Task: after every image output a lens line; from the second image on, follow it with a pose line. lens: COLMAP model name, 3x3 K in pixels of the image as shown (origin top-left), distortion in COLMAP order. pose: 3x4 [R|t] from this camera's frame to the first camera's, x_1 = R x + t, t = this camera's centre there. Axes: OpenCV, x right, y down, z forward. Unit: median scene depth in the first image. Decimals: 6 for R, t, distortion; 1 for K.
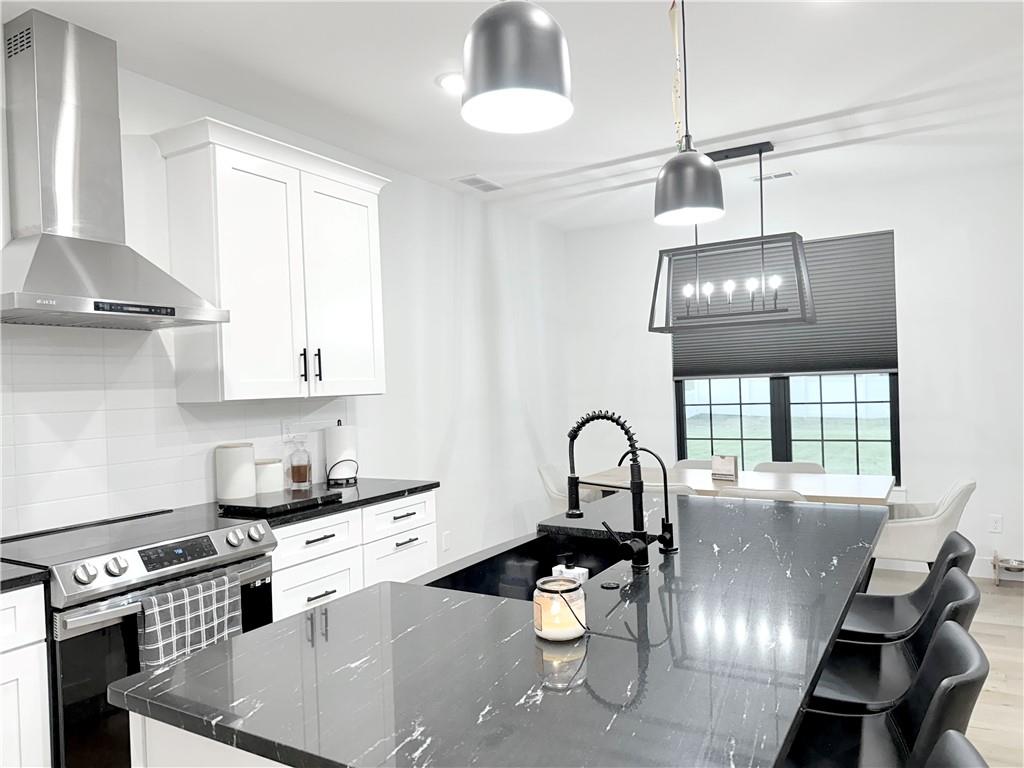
lens RADIAL K [[708.3, 0, 513.3], [0, 708.3, 388.0], [0, 0, 1]] dist [0.105562, -0.171836]
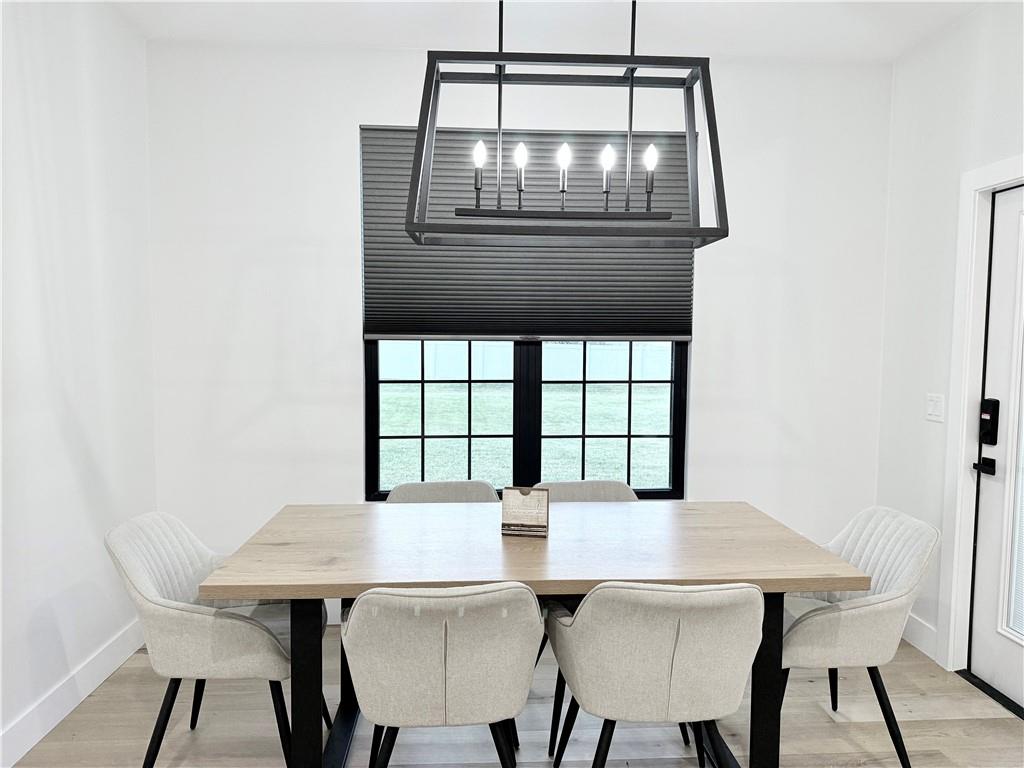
lens RADIAL K [[708.3, 0, 513.3], [0, 708.3, 388.0], [0, 0, 1]] dist [0.105562, -0.171836]
pose [[0.824610, 0.000633, 0.565701, -0.006877], [-0.032849, 0.998366, 0.046766, -0.003110], [-0.564747, -0.057146, 0.823283, 0.531974]]
